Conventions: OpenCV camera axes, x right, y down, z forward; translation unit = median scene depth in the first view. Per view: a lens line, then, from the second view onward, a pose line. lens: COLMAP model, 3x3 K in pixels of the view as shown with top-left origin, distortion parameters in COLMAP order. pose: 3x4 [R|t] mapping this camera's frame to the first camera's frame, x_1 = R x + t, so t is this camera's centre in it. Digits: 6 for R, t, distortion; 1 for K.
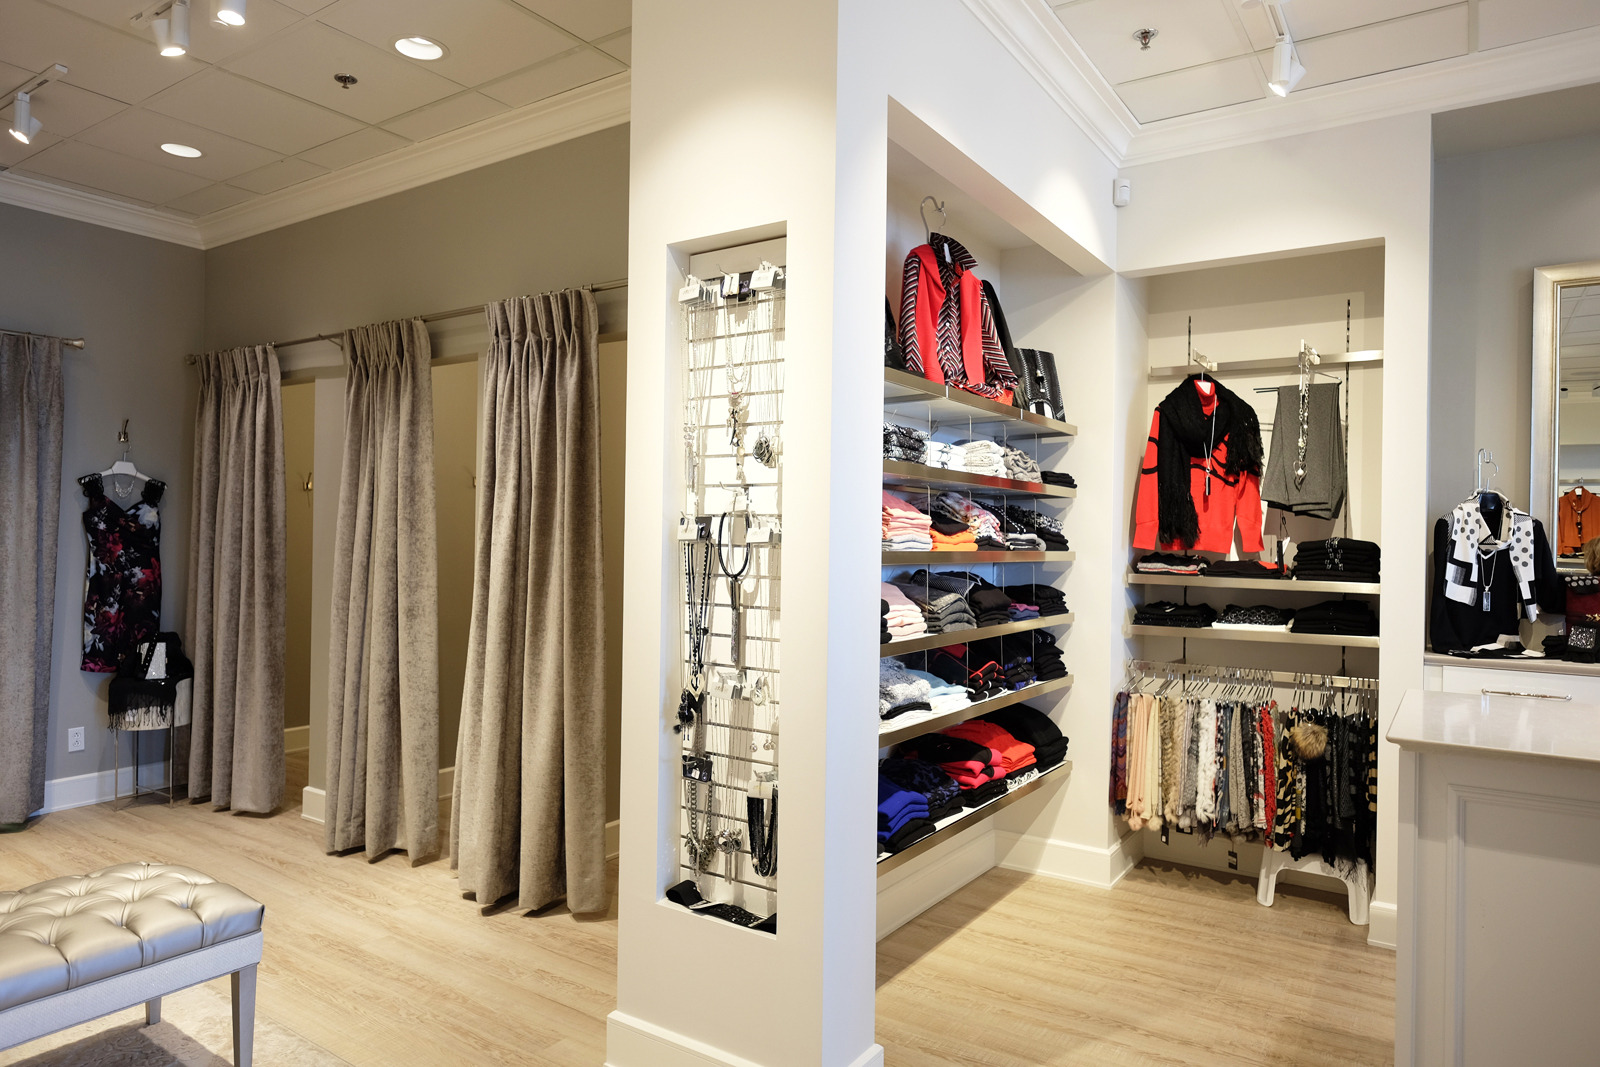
lens RADIAL K [[991.5, 0, 800.0], [0, 991.5, 533.5], [0, 0, 1]] dist [-0.009502, 0.006925]
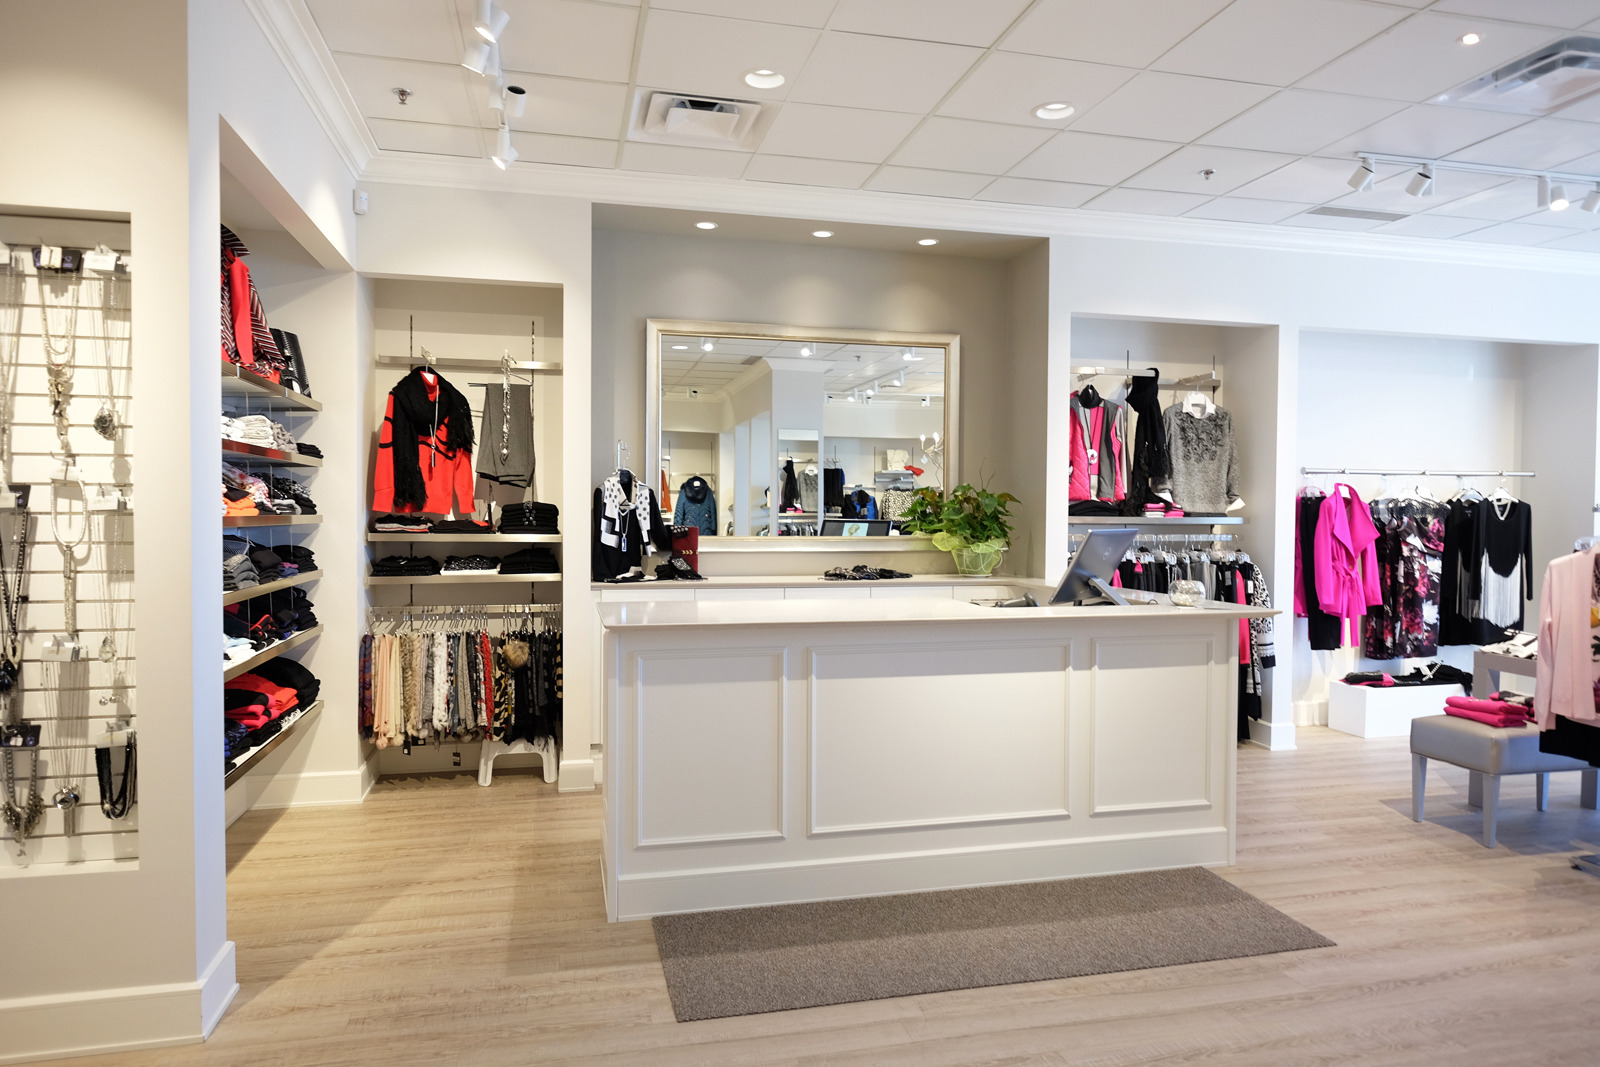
lens RADIAL K [[991.5, 0, 800.0], [0, 991.5, 533.5], [0, 0, 1]] dist [-0.009502, 0.006925]
pose [[0.672883, -0.029391, 0.739165, -0.212243], [0.001068, 0.999248, 0.038761, -0.004161], [-0.739748, -0.025292, 0.672409, -0.177921]]
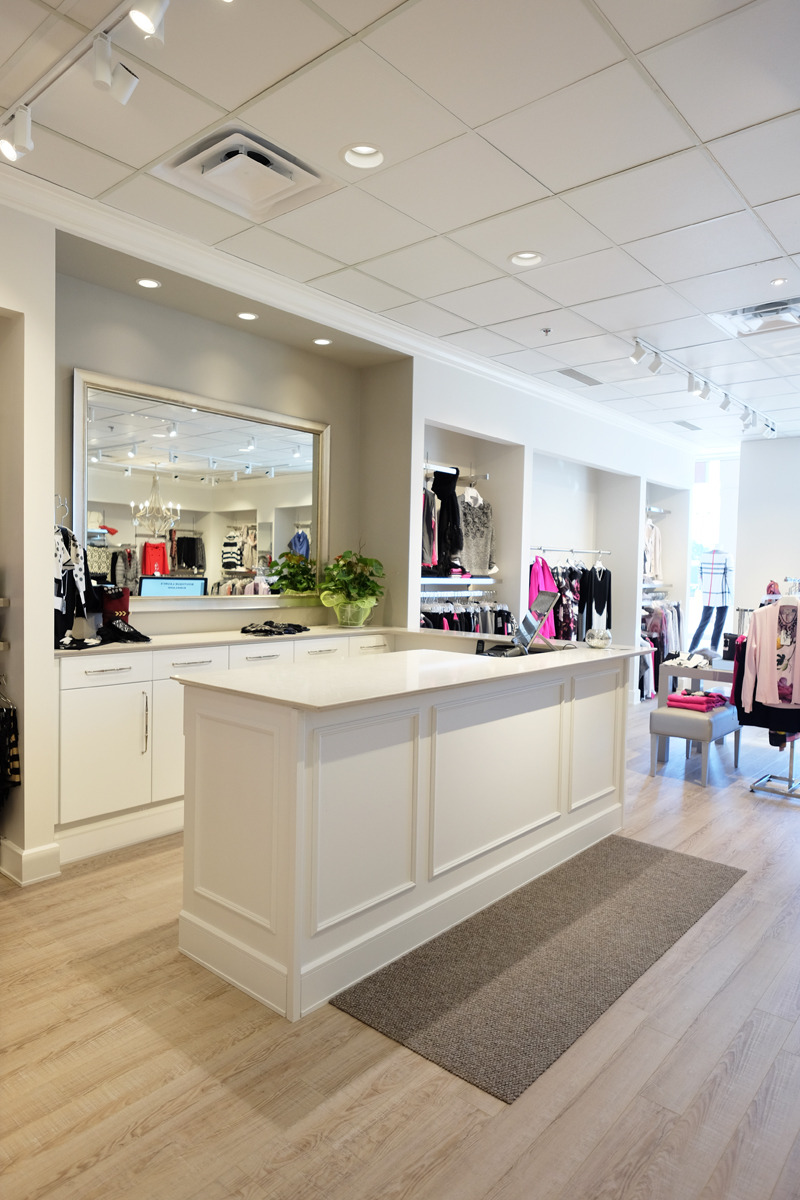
lens RADIAL K [[743.6, 0, 398.6], [0, 743.6, 602.2], [0, 0, 1]] dist [-0.009502, 0.006925]
pose [[0.115738, -0.057809, 0.991596, -0.269726], [-0.024906, 0.997822, 0.061079, -0.012560], [-0.992967, -0.031766, 0.114047, 0.414265]]
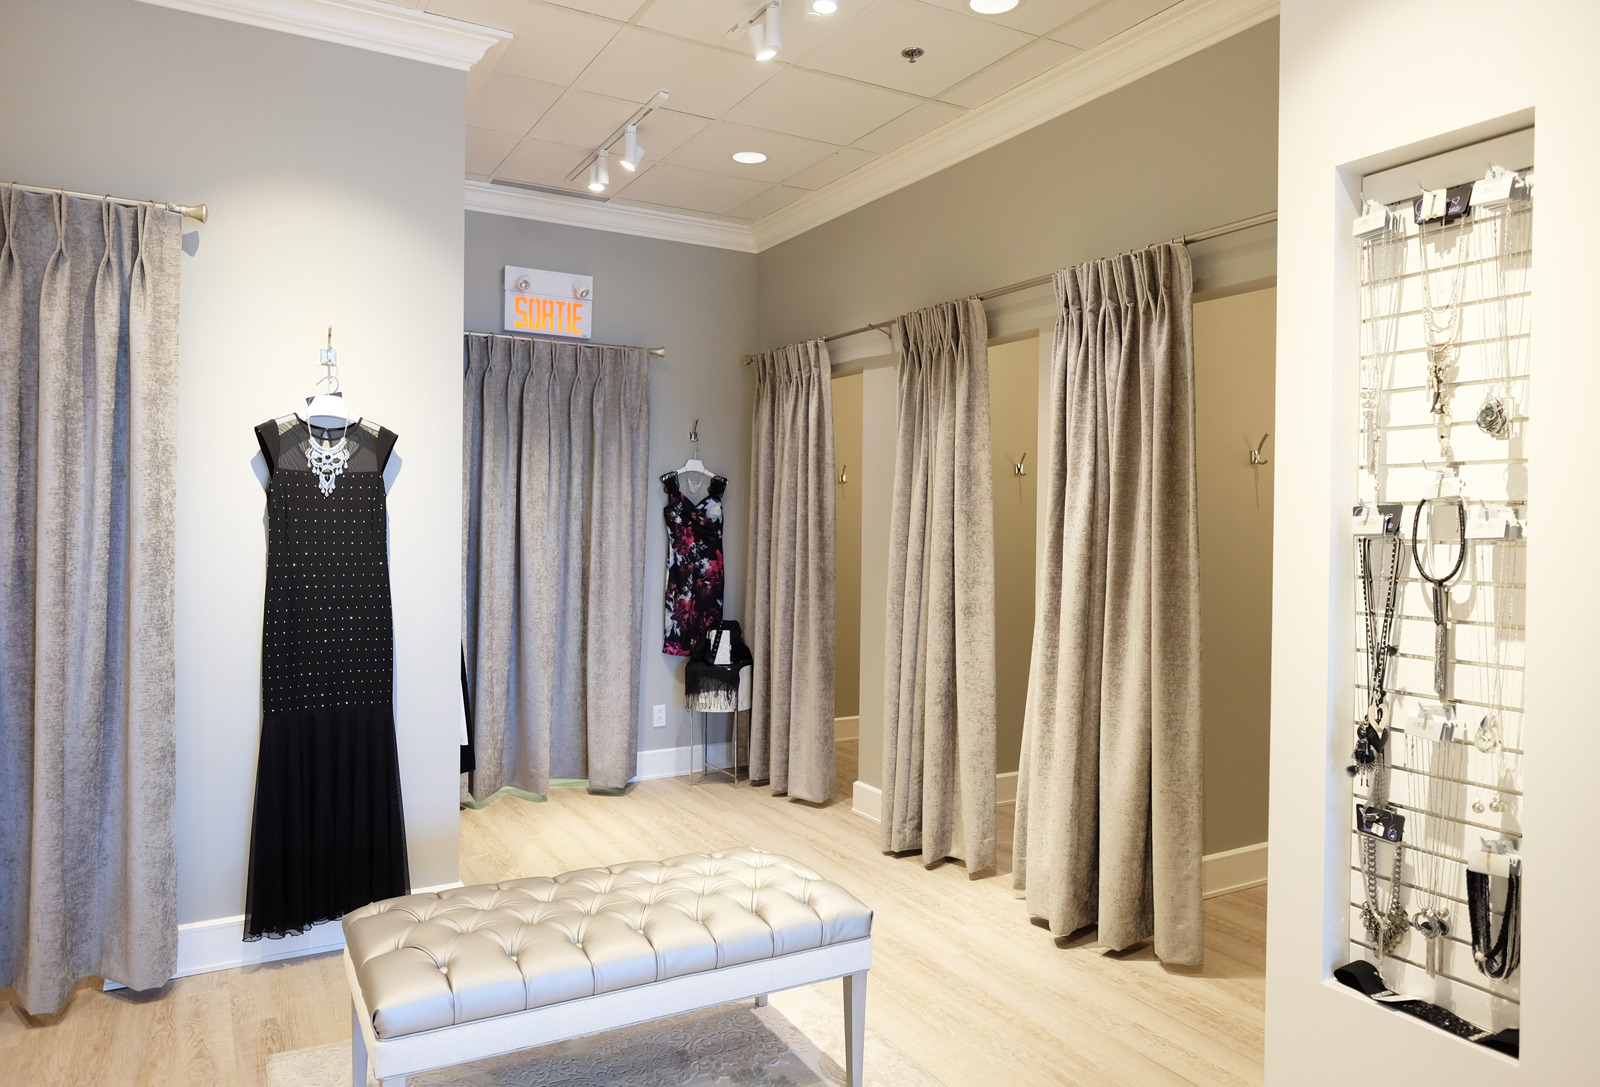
lens RADIAL K [[1057.9, 0, 799.2], [0, 1057.9, 531.3], [0, 0, 1]] dist [-0.005152, 0.000672]
pose [[0.898297, -0.001195, -0.439387, -0.104225], [0.004361, 0.999971, 0.006197, -0.002389], [0.439367, -0.007483, 0.898276, 0.027087]]
